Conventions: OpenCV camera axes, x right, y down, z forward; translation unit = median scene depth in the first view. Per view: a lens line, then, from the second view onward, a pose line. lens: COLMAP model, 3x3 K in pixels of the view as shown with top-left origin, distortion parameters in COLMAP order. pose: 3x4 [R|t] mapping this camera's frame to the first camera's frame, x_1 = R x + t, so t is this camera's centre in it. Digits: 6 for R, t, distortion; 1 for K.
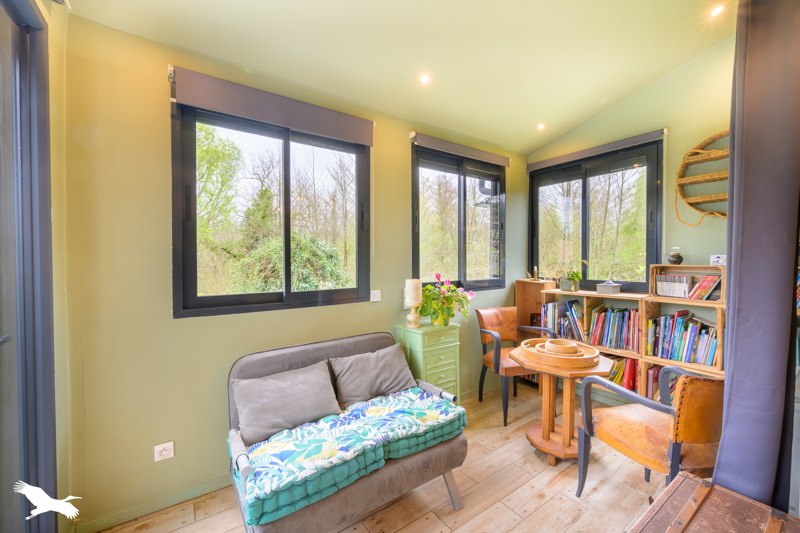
lens RADIAL K [[325.9, 0, 400.0], [0, 325.9, 266.5], [0, 0, 1]] dist [0.000128, -0.000038]
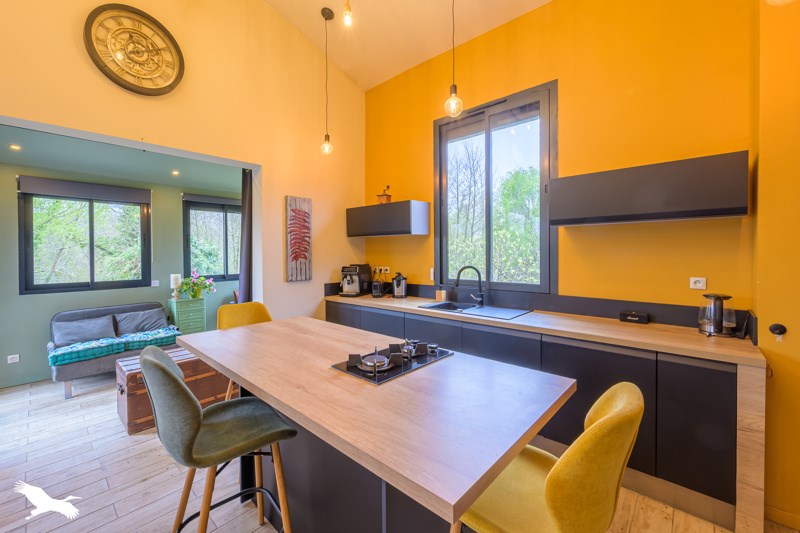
lens RADIAL K [[336.4, 0, 395.6], [0, 336.4, 258.7], [0, 0, 1]] dist [-0.001150, -0.000010]
pose [[0.977306, -0.005791, 0.211752, 1.048153], [0.007521, 0.999945, -0.007366, -0.029876], [-0.211697, 0.008791, 0.977296, -1.400679]]
